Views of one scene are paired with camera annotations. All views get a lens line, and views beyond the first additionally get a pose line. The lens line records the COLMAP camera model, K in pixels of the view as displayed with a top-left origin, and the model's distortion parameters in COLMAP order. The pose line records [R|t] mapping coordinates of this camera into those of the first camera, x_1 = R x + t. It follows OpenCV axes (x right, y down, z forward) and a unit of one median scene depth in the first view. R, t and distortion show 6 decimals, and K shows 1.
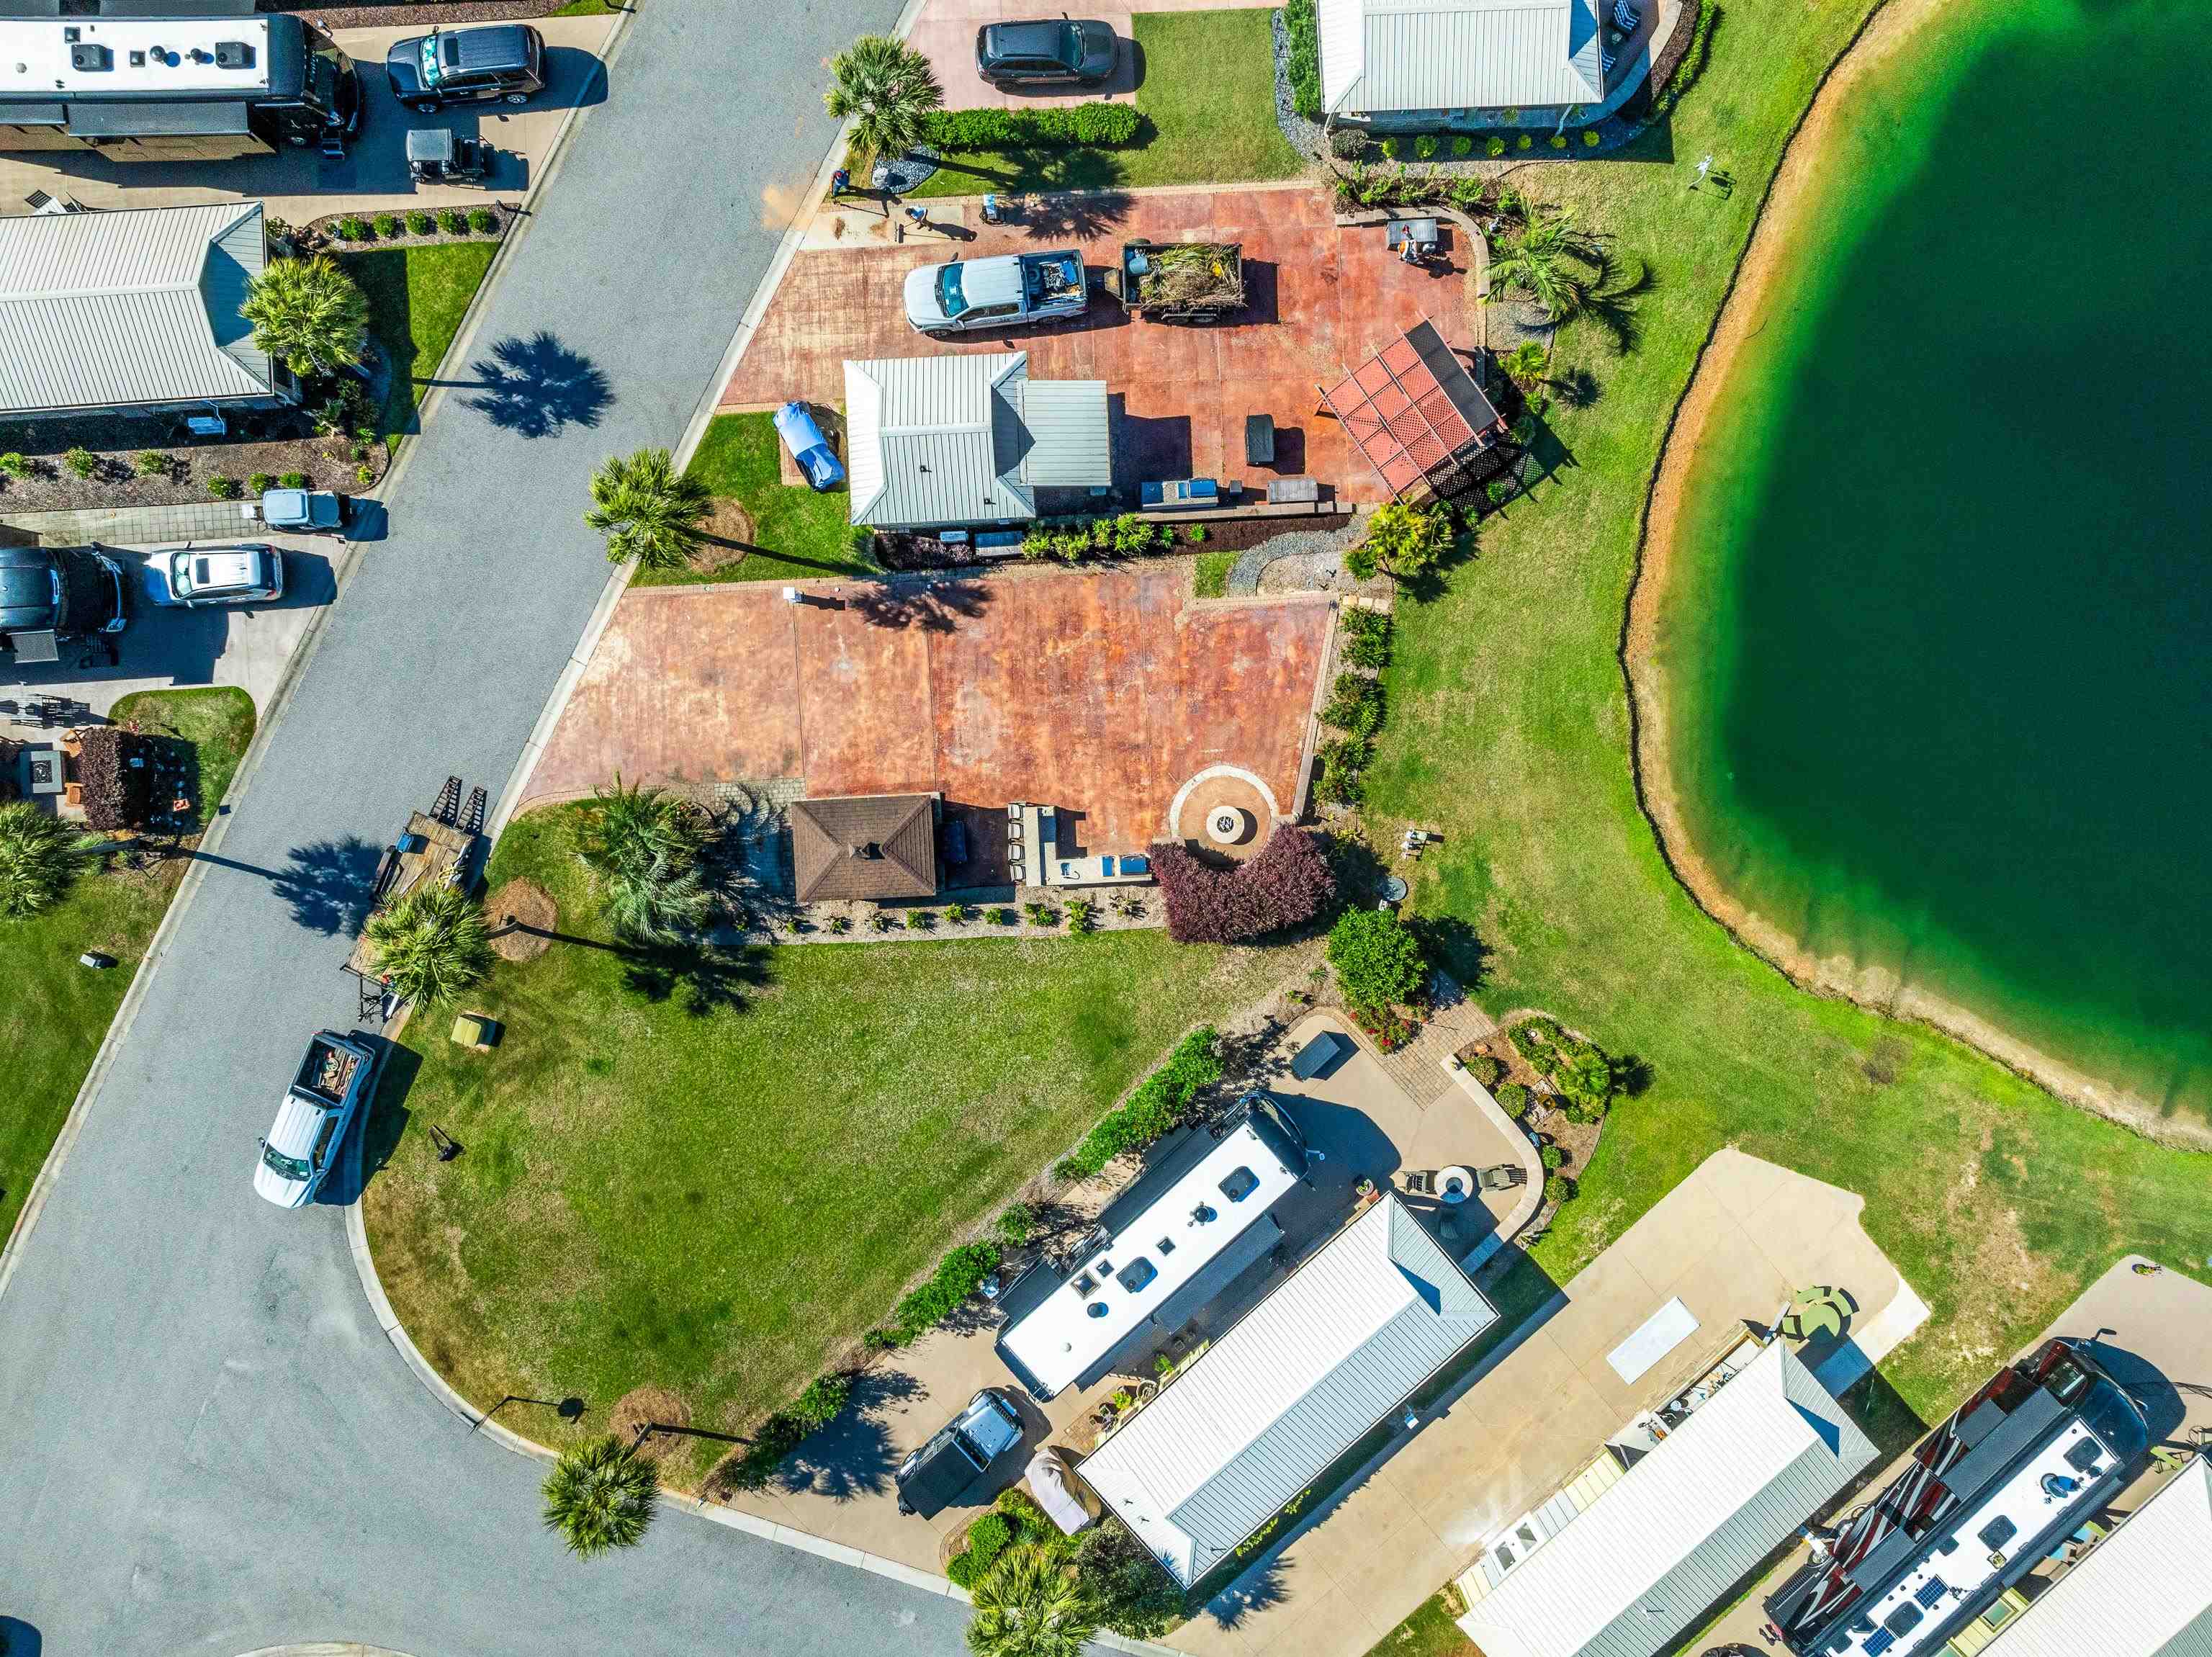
lens RADIAL K [[1566.5, 0, 1105.9], [0, 1566.5, 798.8], [0, 0, 1]] dist [0.002618, -0.003081]
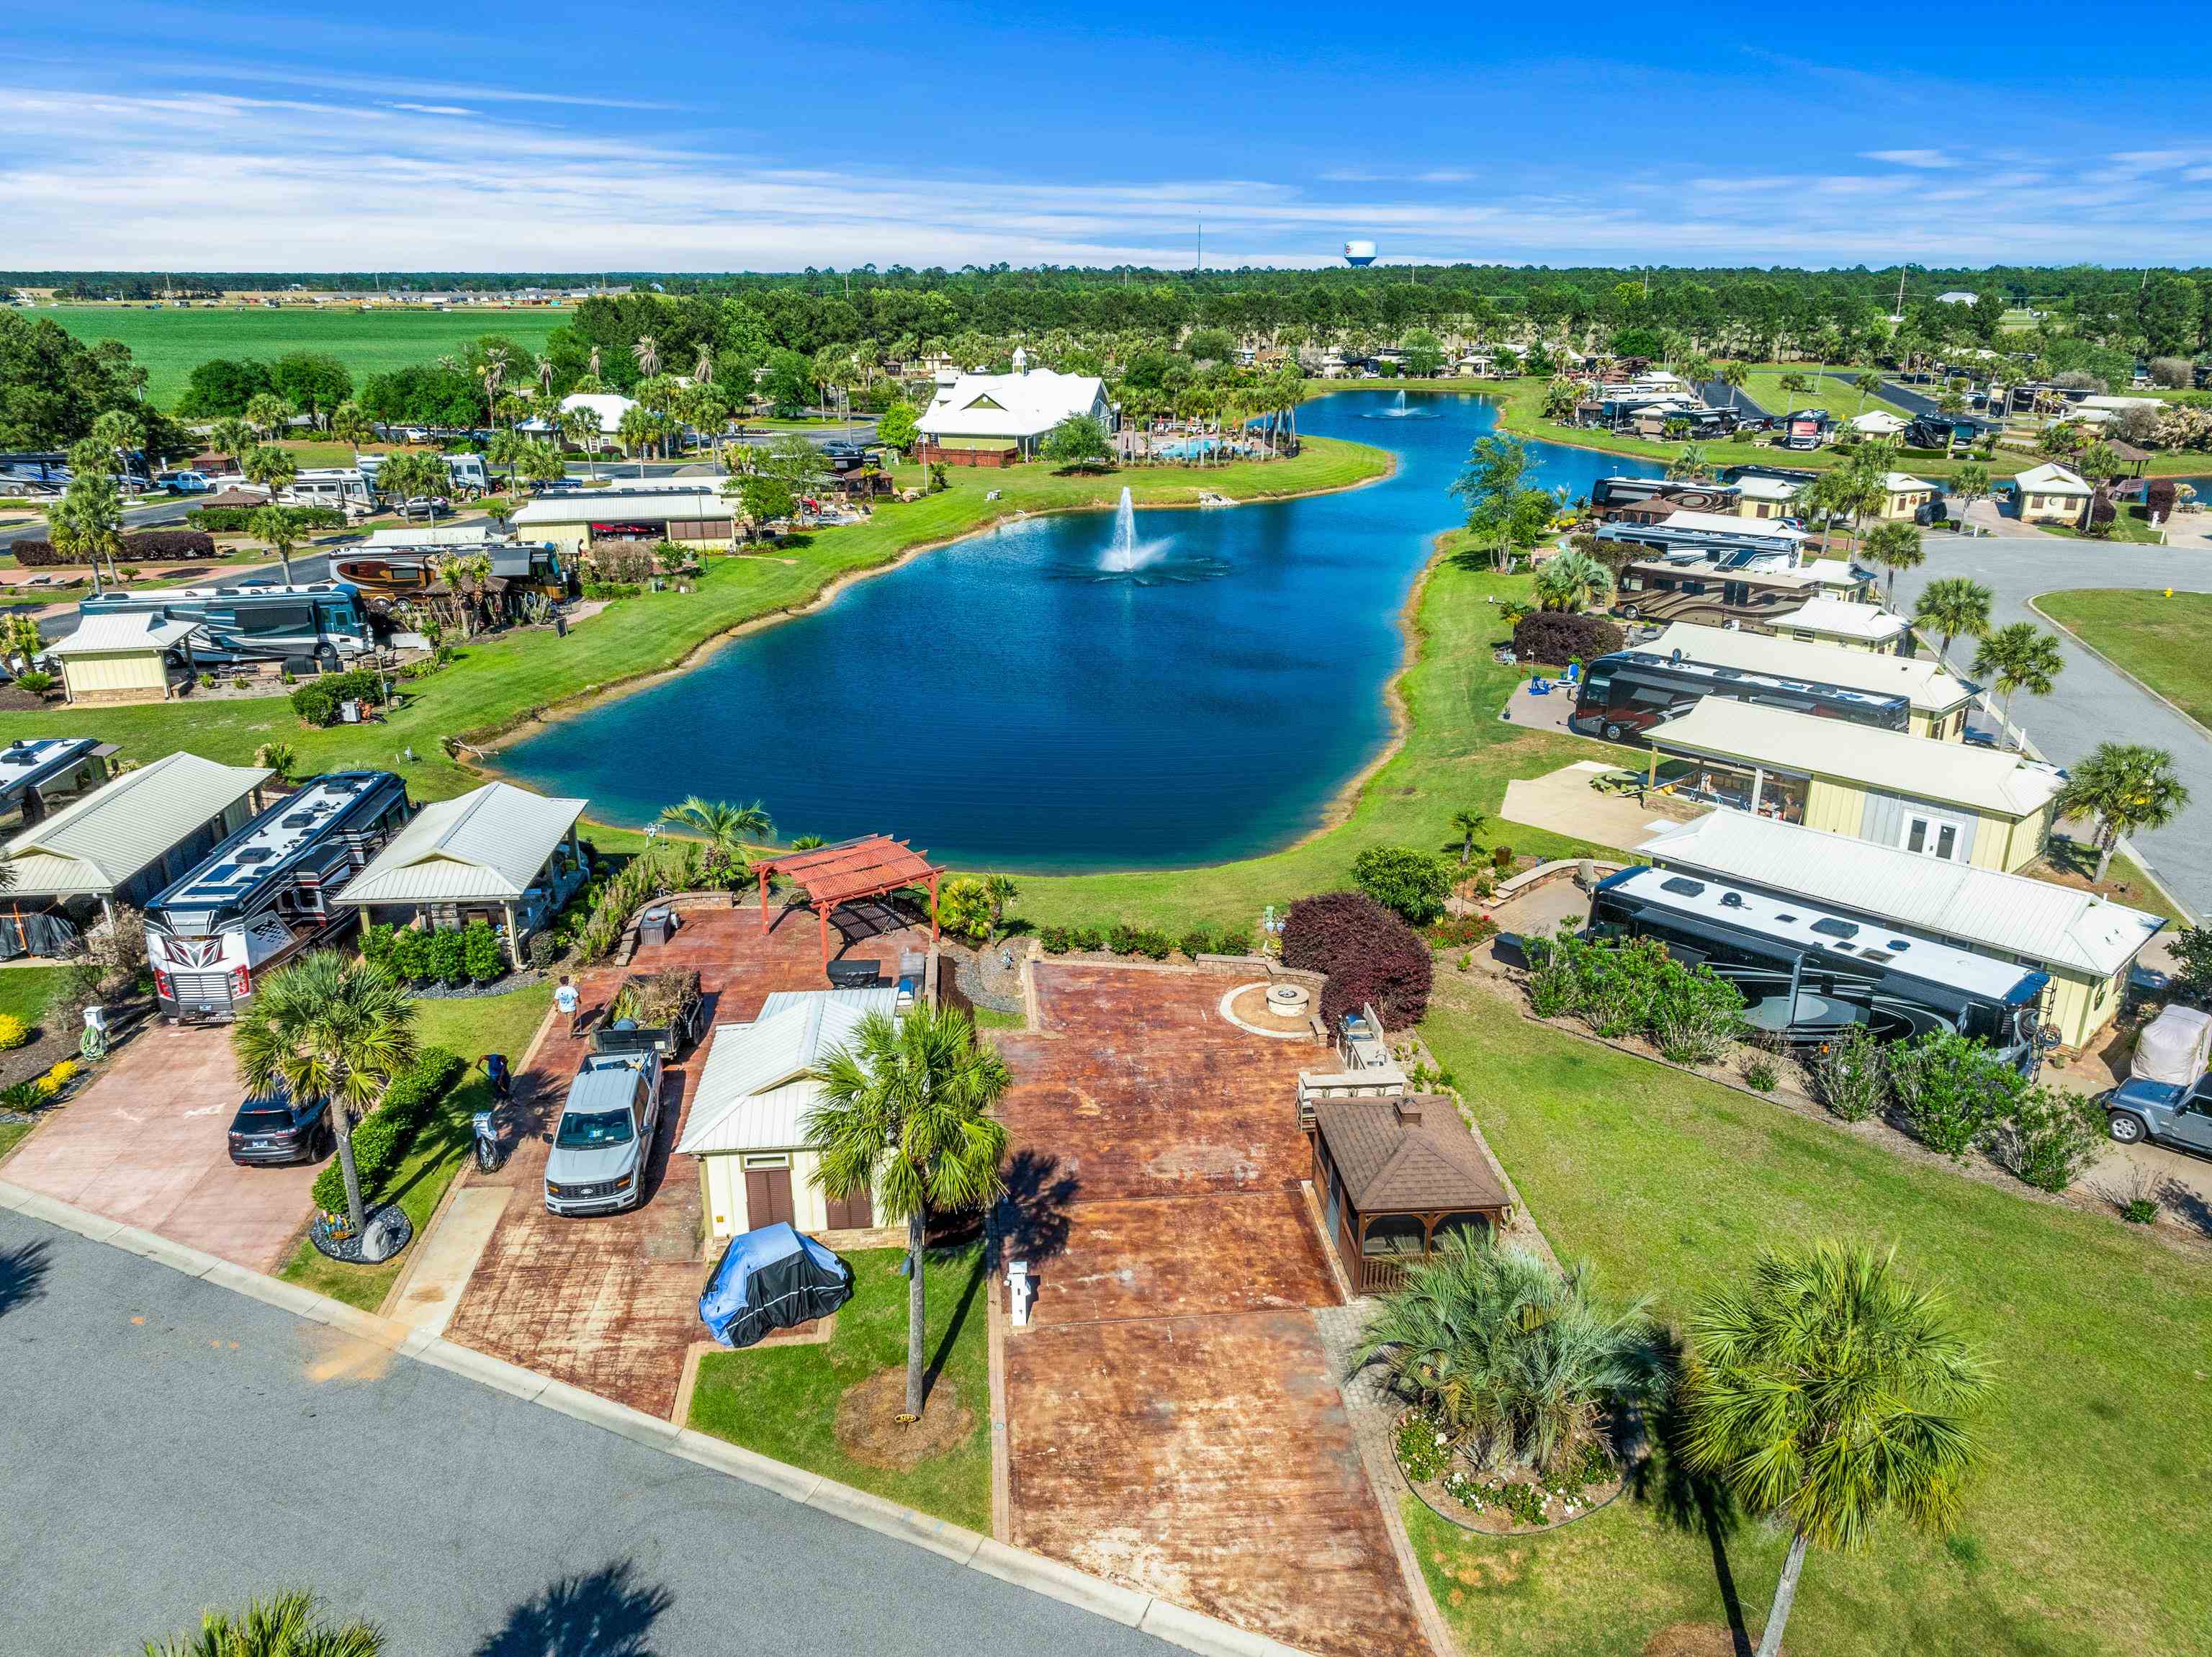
lens RADIAL K [[1566.5, 0, 1105.9], [0, 1566.5, 798.8], [0, 0, 1]] dist [0.002618, -0.003081]
pose [[-0.040759, -0.329836, 0.943158, -0.700729], [0.999154, -0.018605, 0.036673, -0.115269], [0.005451, 0.943855, 0.330315, 0.608843]]
